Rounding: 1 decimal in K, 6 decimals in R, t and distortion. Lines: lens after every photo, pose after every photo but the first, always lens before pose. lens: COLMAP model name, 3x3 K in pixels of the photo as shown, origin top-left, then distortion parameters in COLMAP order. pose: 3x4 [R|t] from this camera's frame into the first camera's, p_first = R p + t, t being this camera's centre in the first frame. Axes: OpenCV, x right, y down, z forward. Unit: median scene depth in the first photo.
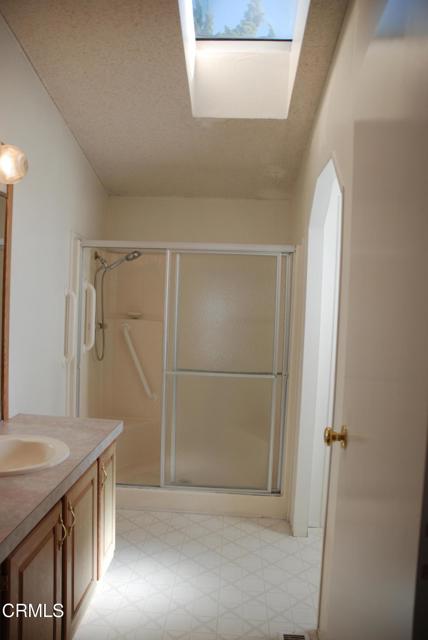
lens RADIAL K [[506.6, 0, 214.0], [0, 506.6, 320.0], [0, 0, 1]] dist [-0.171163, 0.150892]
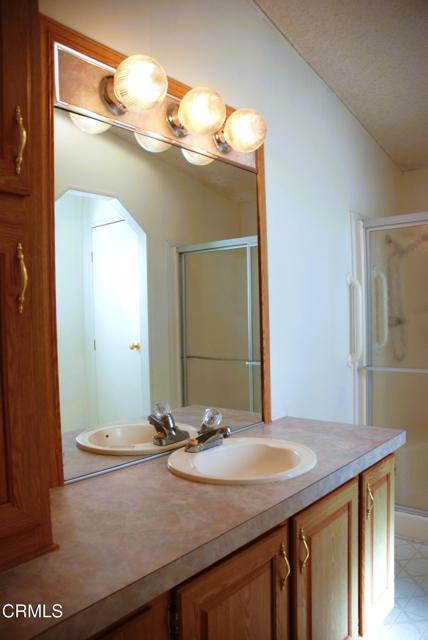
lens RADIAL K [[506.6, 0, 214.0], [0, 506.6, 320.0], [0, 0, 1]] dist [-0.171163, 0.150892]
pose [[0.796886, -0.046600, -0.602330, 0.053737], [0.030817, 0.998858, -0.036506, 0.050459], [0.603343, 0.010529, 0.797412, 0.219964]]
